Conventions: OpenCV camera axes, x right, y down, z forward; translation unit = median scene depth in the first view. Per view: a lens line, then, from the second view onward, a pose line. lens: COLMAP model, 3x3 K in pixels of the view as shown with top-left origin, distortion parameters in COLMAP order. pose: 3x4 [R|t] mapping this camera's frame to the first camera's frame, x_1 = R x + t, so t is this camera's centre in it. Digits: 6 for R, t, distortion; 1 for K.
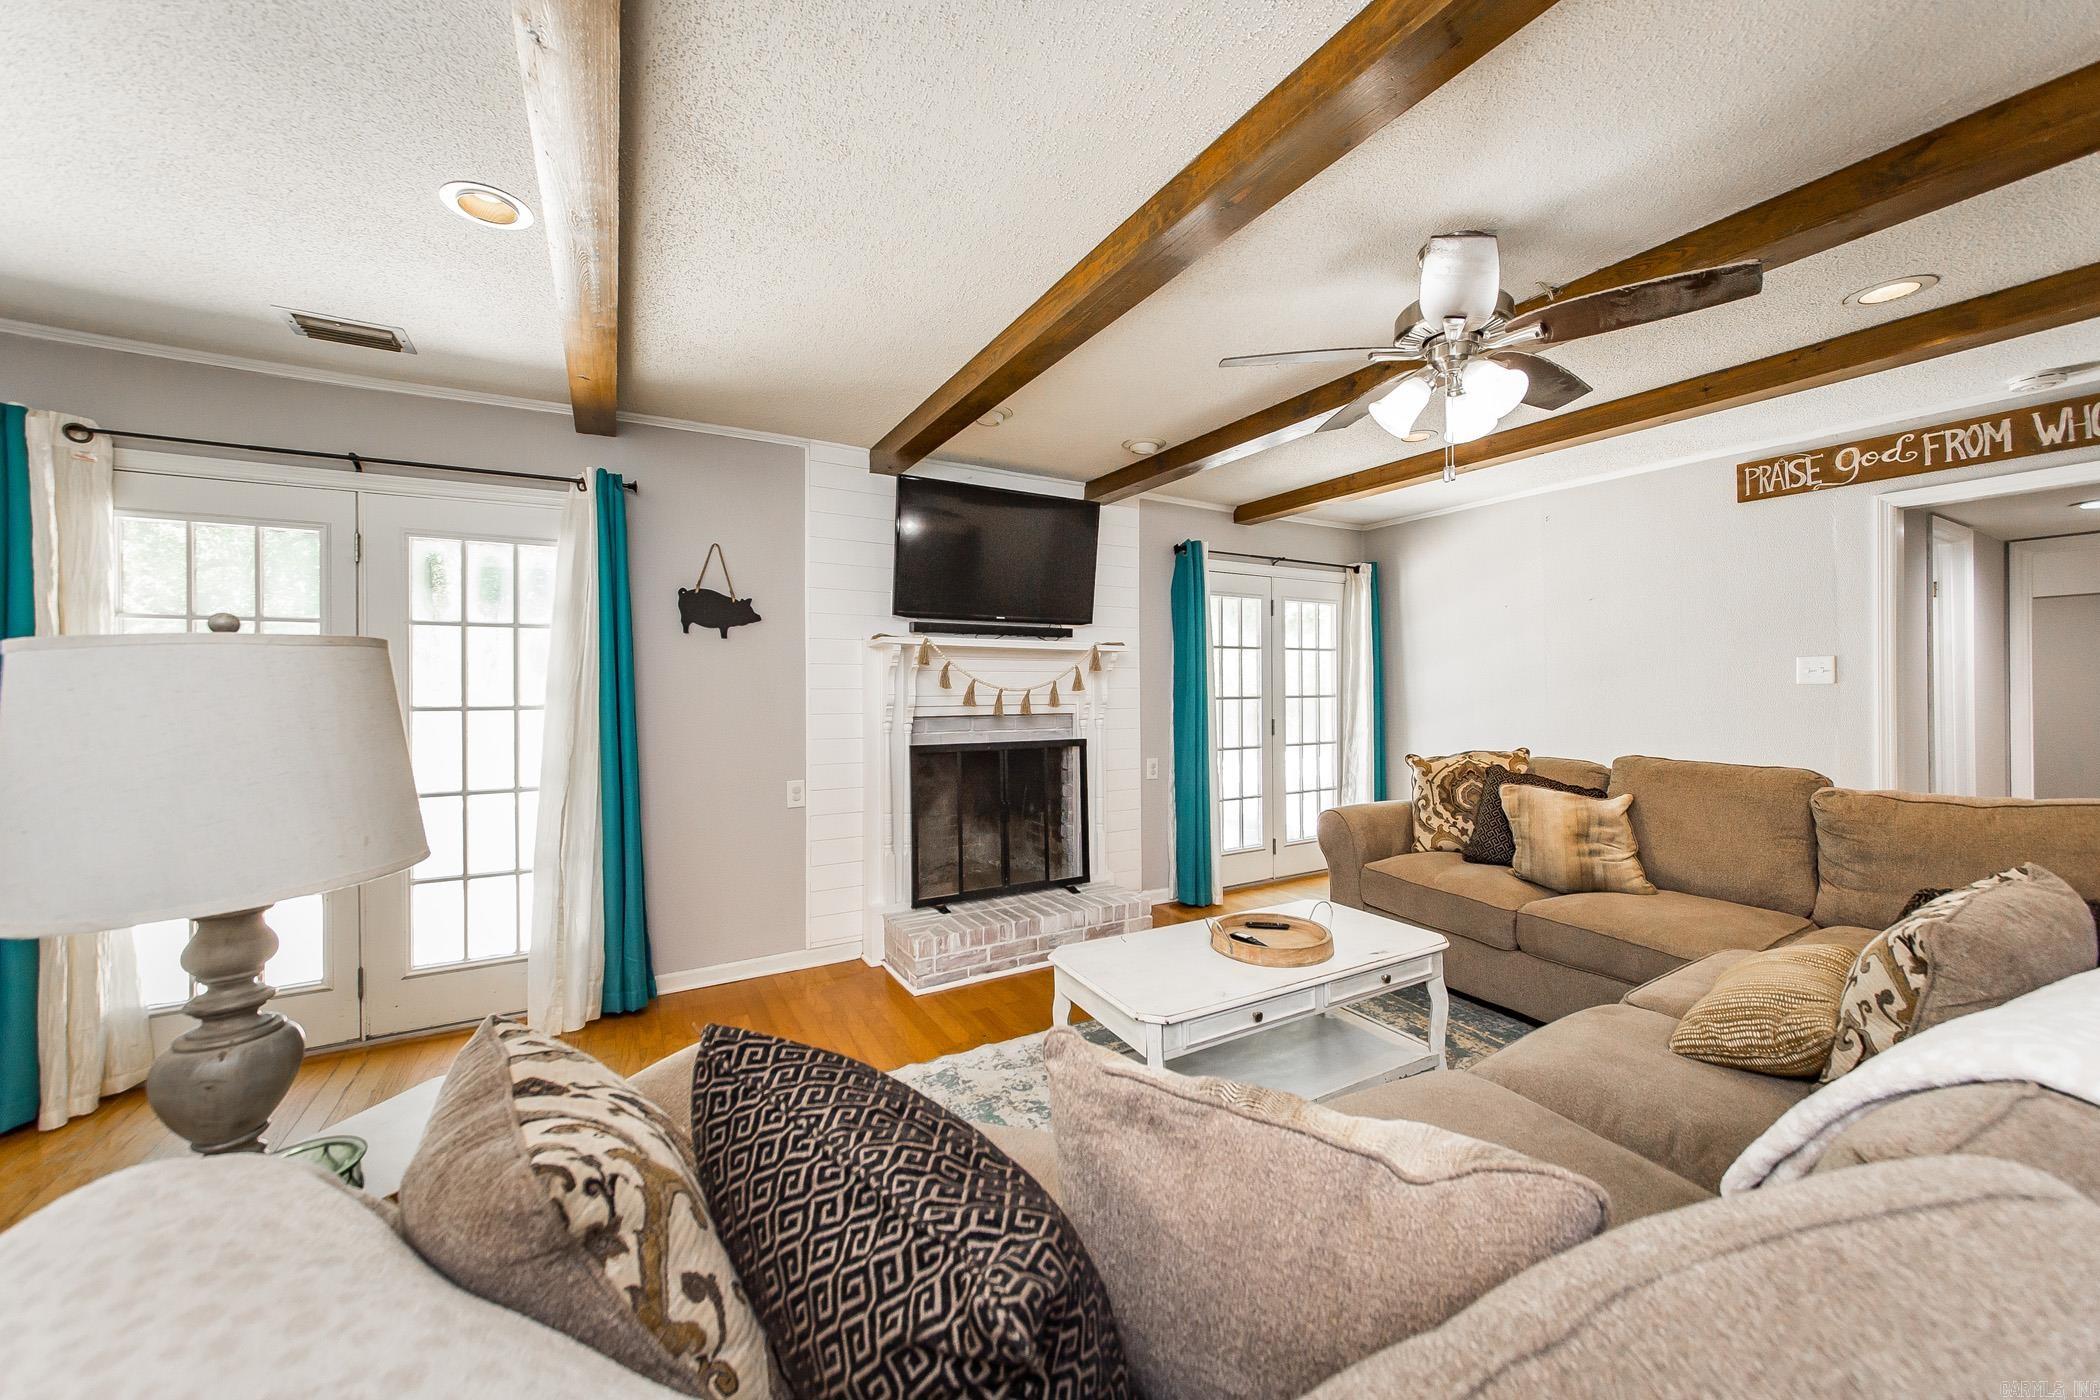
lens RADIAL K [[758.6, 0, 1053.9], [0, 758.6, 690.9], [0, 0, 1]] dist [-0.000814, 0.000230]
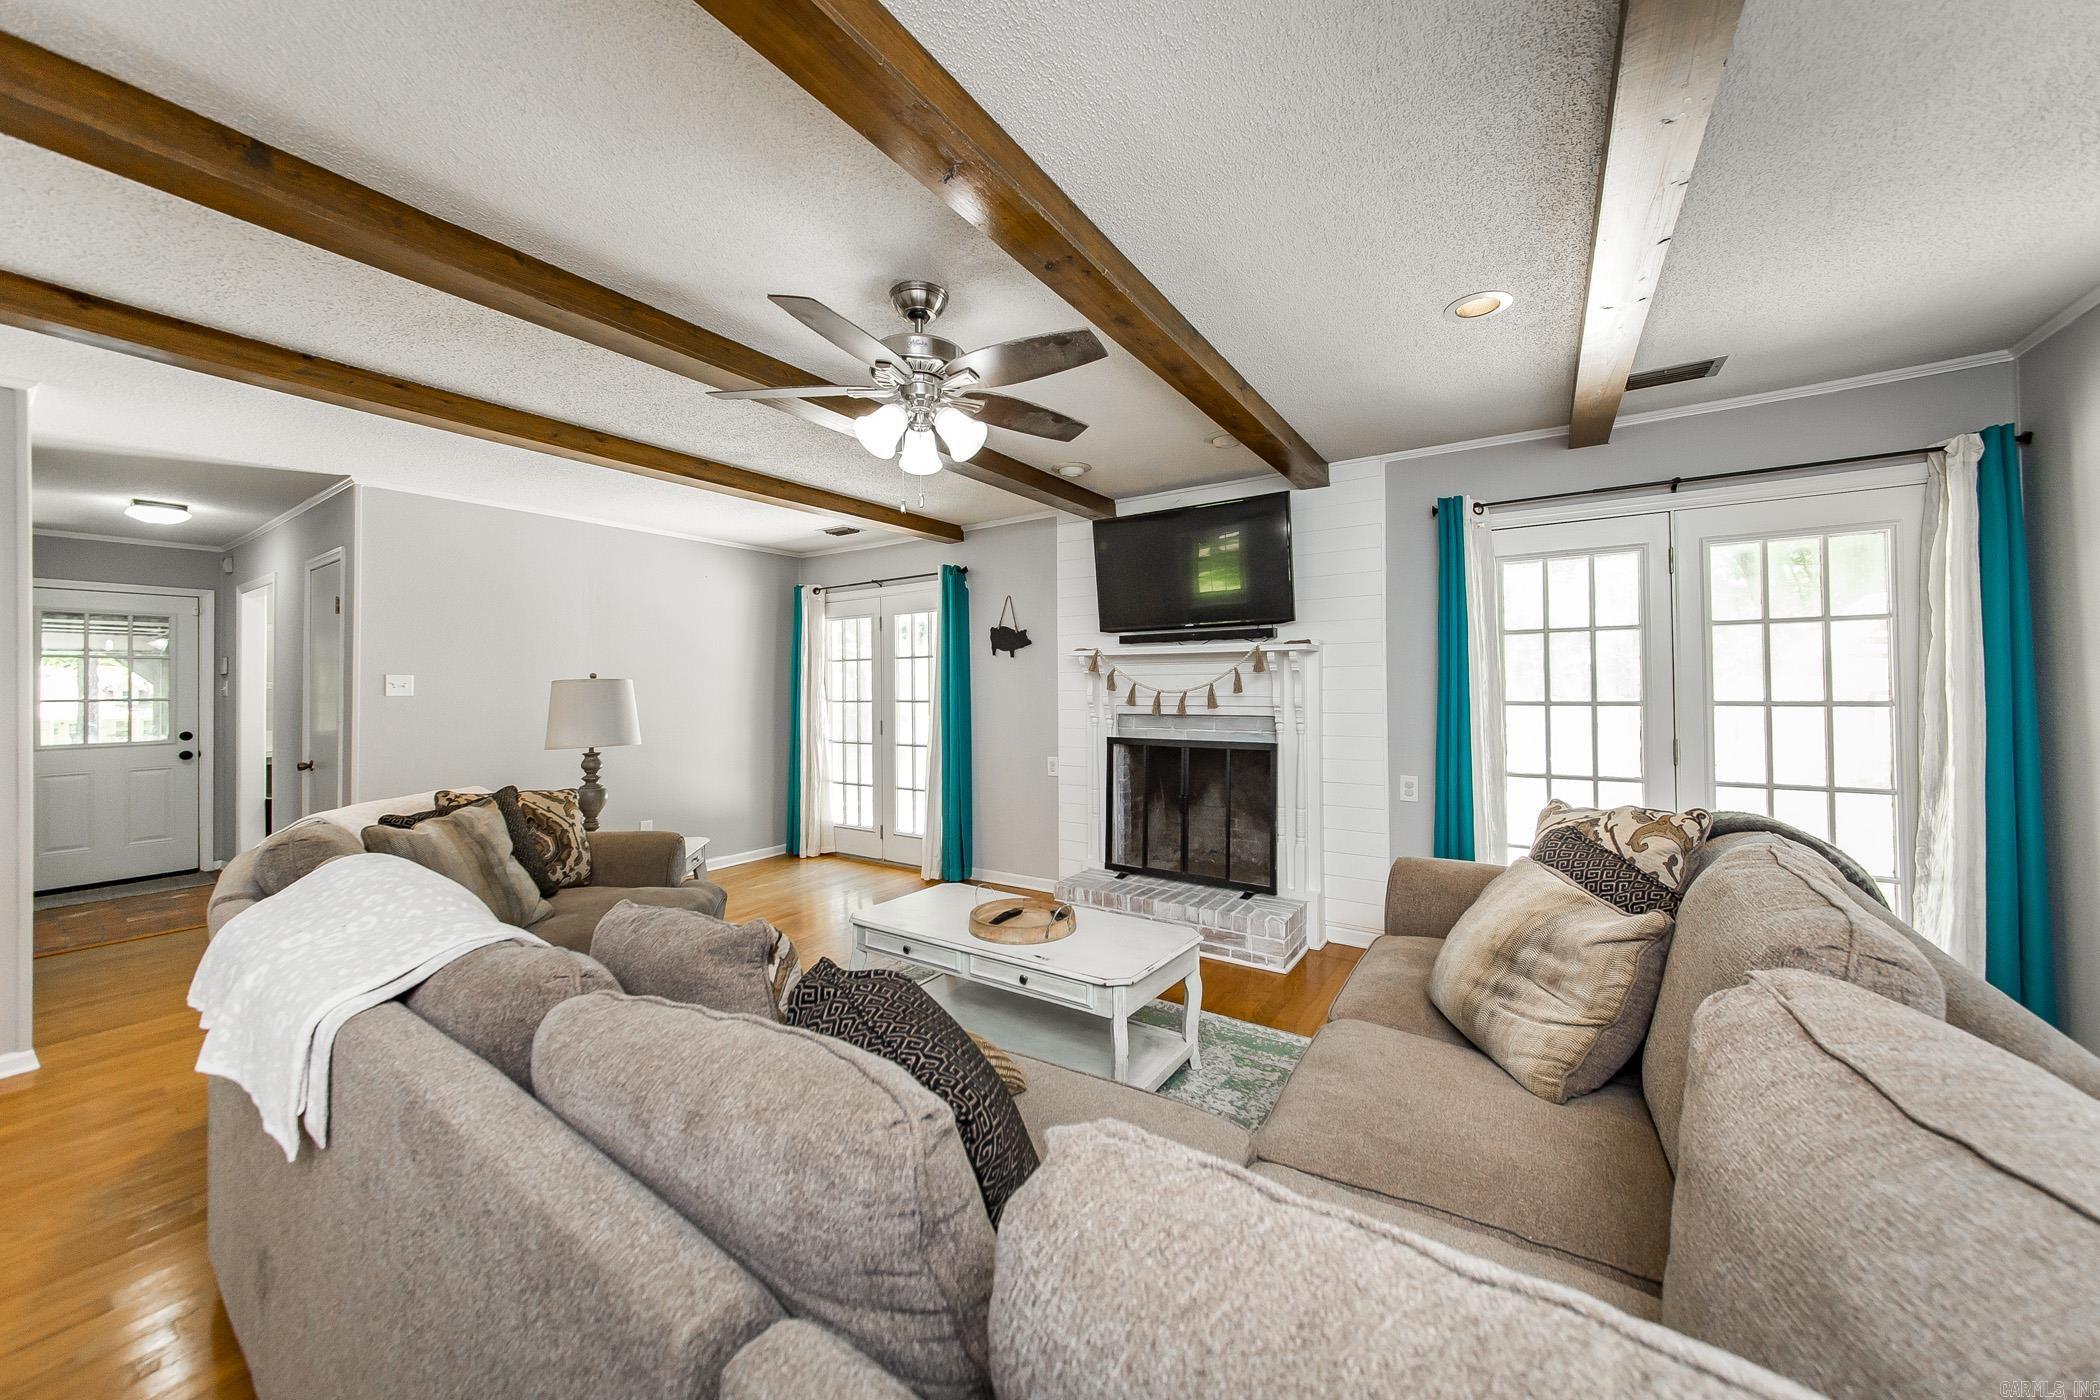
lens RADIAL K [[758.6, 0, 1052.7], [0, 758.6, 690.3], [0, 0, 1]] dist [-0.000814, 0.000230]
pose [[0.439588, 0.001311, -0.898199, 0.862037], [0.001208, 0.999997, 0.002051, -0.006272], [0.898199, -0.001986, 0.439585, 0.371329]]
